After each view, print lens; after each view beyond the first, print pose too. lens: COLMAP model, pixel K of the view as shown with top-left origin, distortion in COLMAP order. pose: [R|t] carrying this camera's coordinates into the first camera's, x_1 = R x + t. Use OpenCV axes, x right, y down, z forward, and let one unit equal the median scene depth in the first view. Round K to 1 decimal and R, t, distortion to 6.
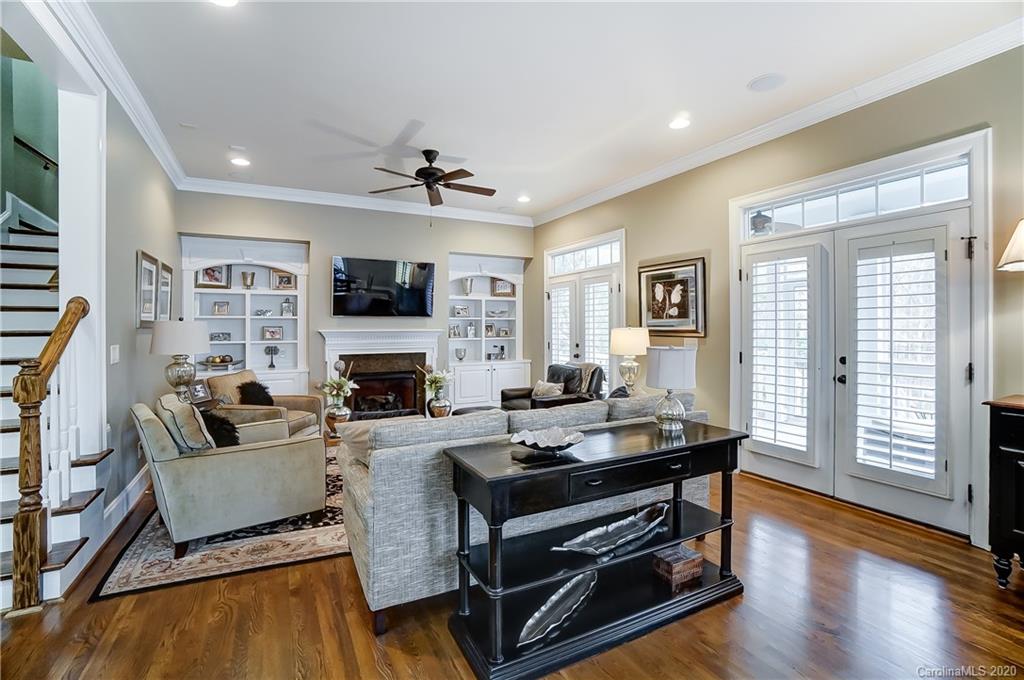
lens RADIAL K [[445.3, 0, 510.8], [0, 445.3, 333.8], [0, 0, 1]] dist [-0.047212, 0.017217]
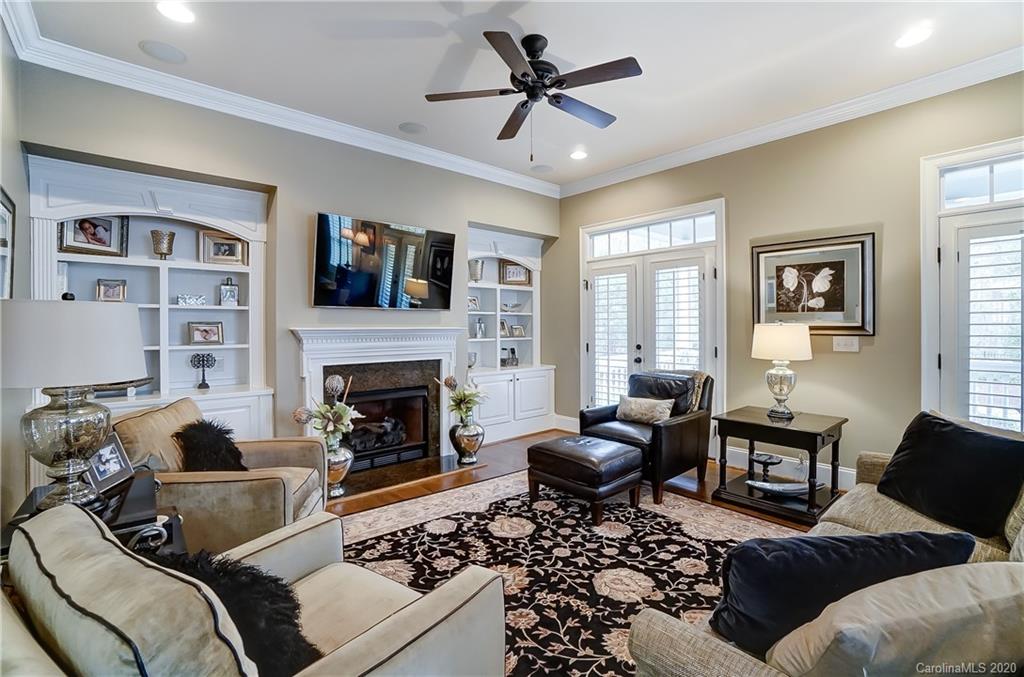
lens RADIAL K [[445.3, 0, 510.8], [0, 445.3, 332.3], [0, 0, 1]] dist [-0.047212, 0.017217]
pose [[0.972052, -0.003326, 0.234744, -0.275895], [0.003925, 0.999990, -0.002086, 0.000767], [-0.234734, 0.002950, 0.972055, 0.311095]]
